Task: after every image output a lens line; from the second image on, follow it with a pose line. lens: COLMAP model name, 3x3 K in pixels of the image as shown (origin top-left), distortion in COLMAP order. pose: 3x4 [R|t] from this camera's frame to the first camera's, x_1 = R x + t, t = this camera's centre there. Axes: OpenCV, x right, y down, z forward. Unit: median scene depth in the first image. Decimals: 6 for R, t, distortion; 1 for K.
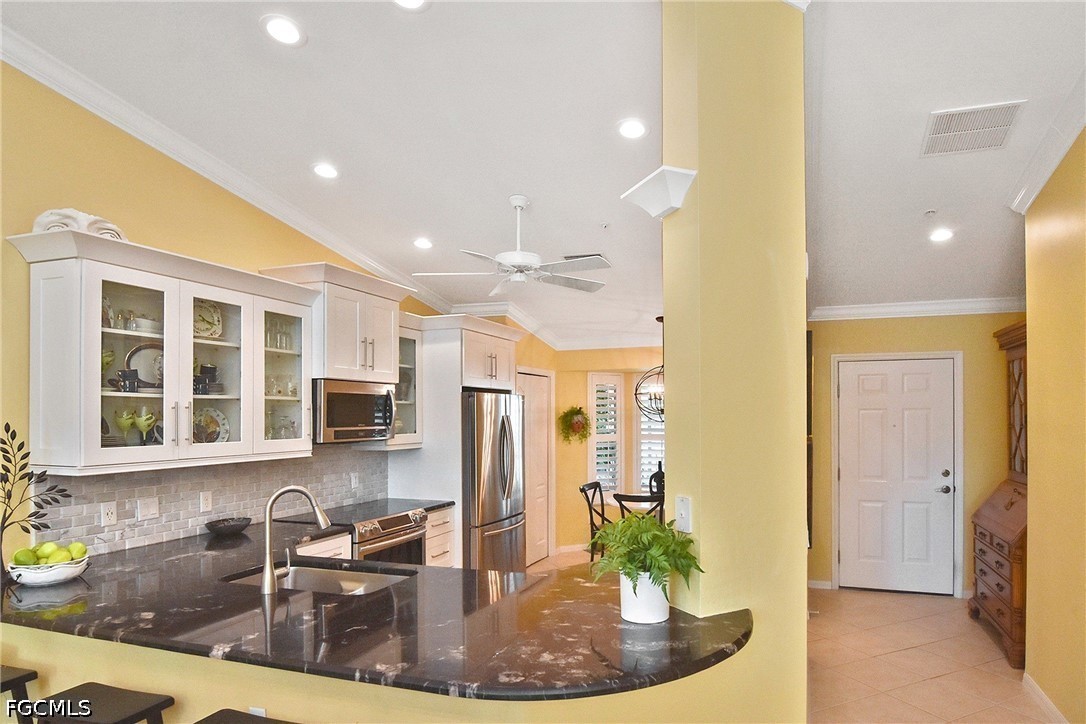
lens RADIAL K [[643.3, 0, 595.9], [0, 643.3, 413.8], [0, 0, 1]] dist [-0.006953, -0.004085]
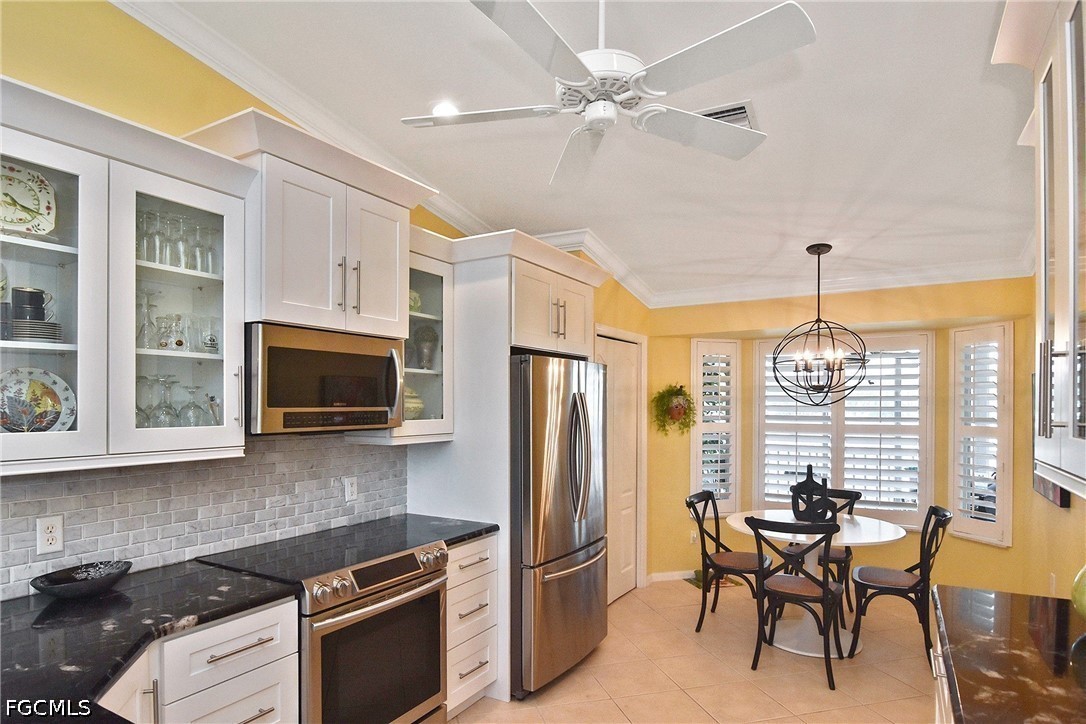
lens RADIAL K [[622.1, 0, 535.2], [0, 622.1, 404.9], [0, 0, 1]] dist [-0.006506, -0.006697]
pose [[0.976361, 0.006075, -0.216062, -0.063577], [-0.004710, 0.999966, 0.006836, 0.014241], [0.216096, -0.005657, 0.976356, 0.508659]]
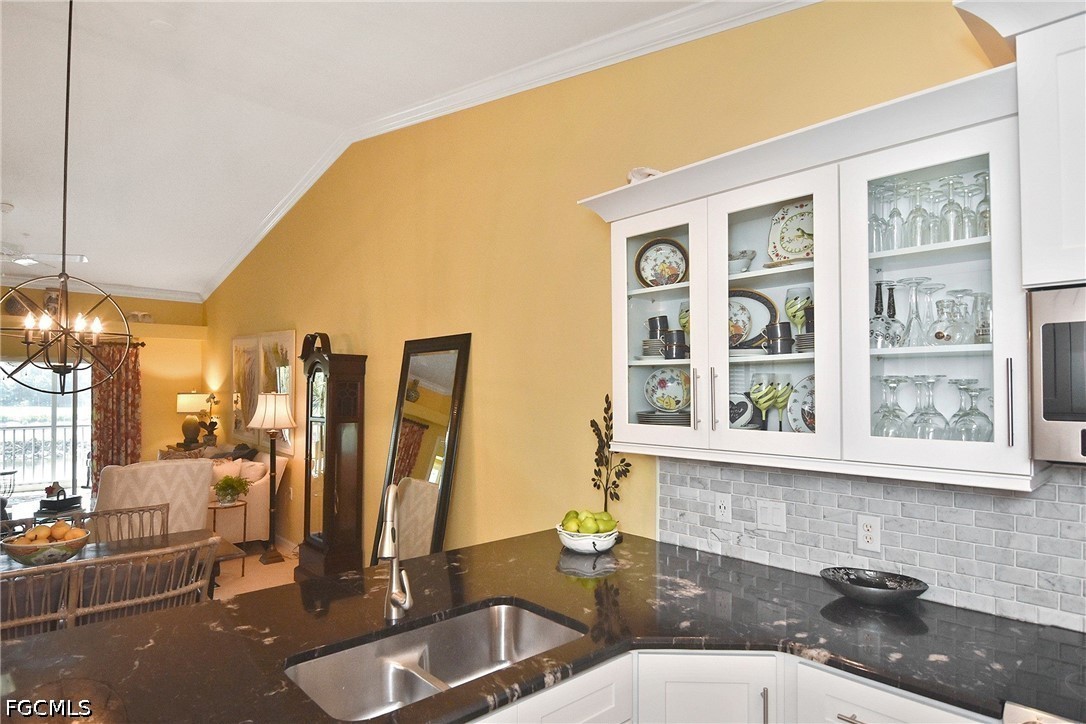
lens RADIAL K [[622.1, 0, 538.5], [0, 622.1, 377.0], [0, 0, 1]] dist [-0.006506, -0.006697]
pose [[-0.505468, -0.009791, -0.862790, 0.034324], [0.006707, 0.999861, -0.015276, 0.000036], [0.862819, -0.013508, -0.505332, 0.931286]]
